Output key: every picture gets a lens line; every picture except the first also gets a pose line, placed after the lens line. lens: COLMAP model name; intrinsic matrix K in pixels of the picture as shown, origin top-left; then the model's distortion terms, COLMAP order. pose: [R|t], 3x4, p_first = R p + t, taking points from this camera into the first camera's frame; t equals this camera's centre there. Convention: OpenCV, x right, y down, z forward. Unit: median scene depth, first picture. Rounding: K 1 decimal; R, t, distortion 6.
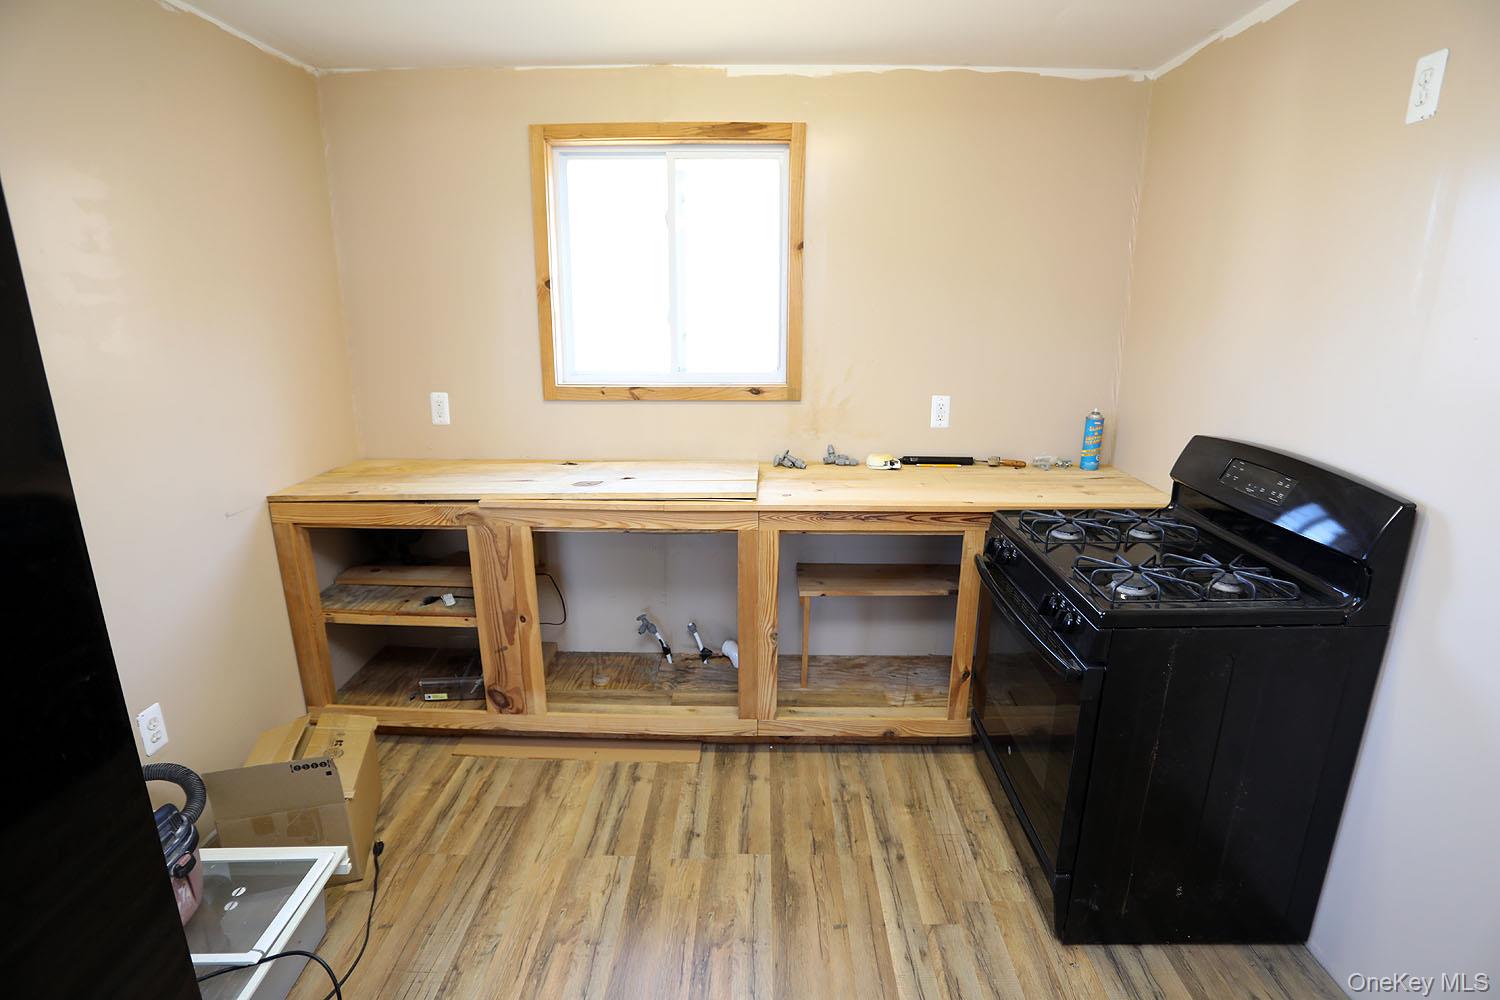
lens RADIAL K [[720.3, 0, 747.9], [0, 720.3, 503.4], [0, 0, 1]] dist [-0.046827, 0.006322]
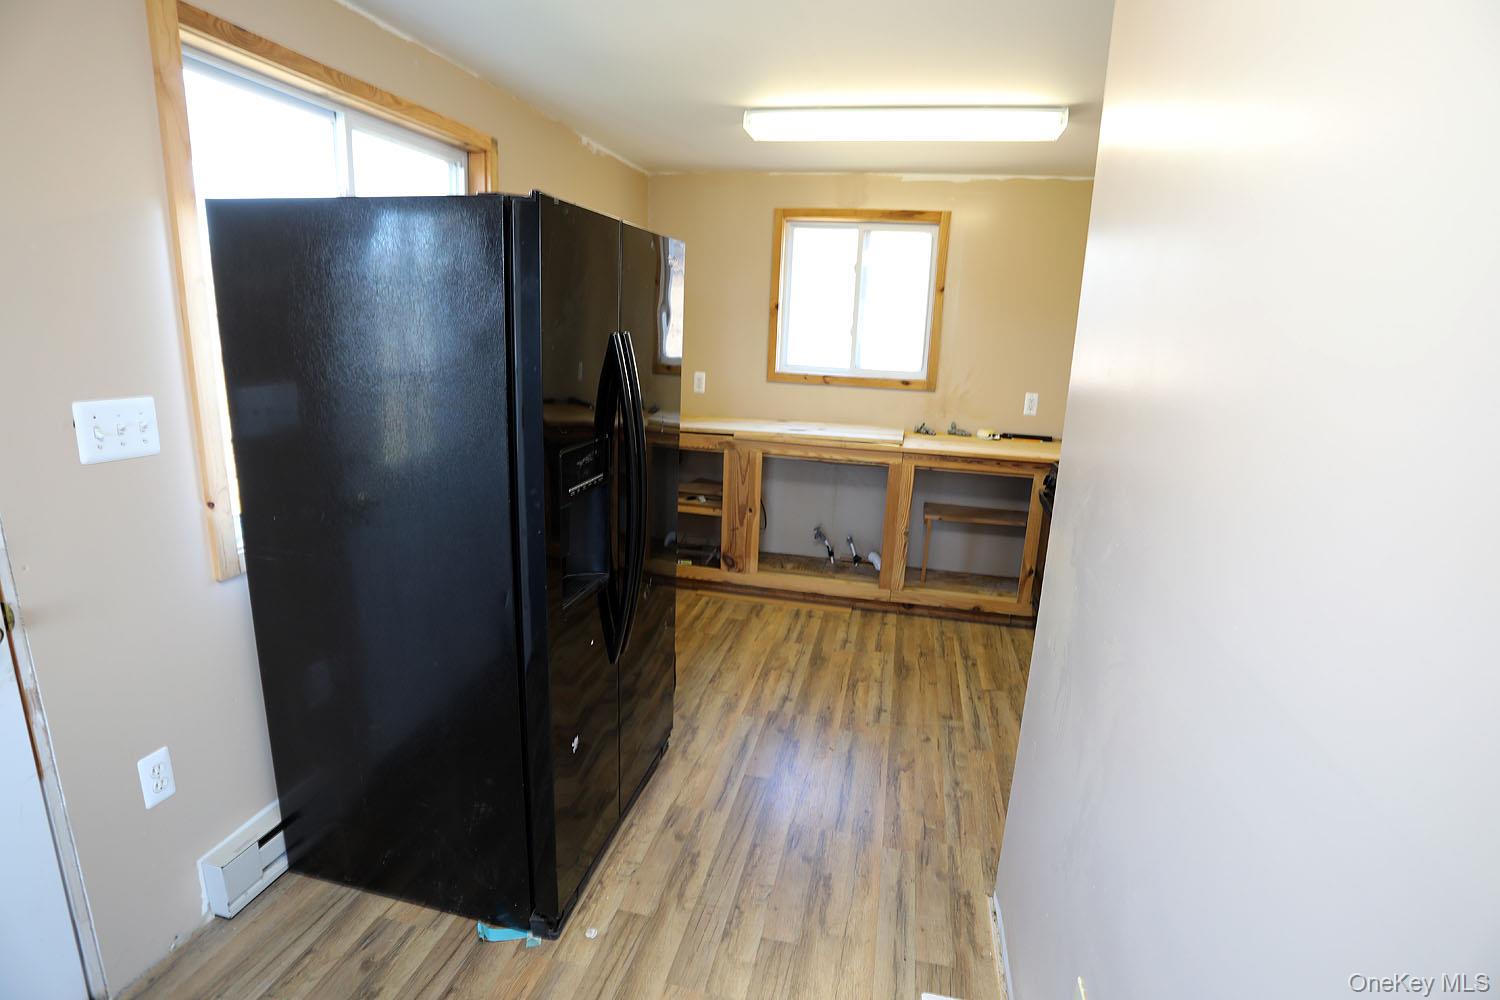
lens RADIAL K [[720.3, 0, 777.3], [0, 720.3, 489.5], [0, 0, 1]] dist [-0.046827, 0.006322]
pose [[0.985547, 0.076715, -0.151039, -0.010949], [-0.083284, 0.995814, -0.037647, 0.166452], [0.147518, 0.049682, 0.987811, -0.592152]]
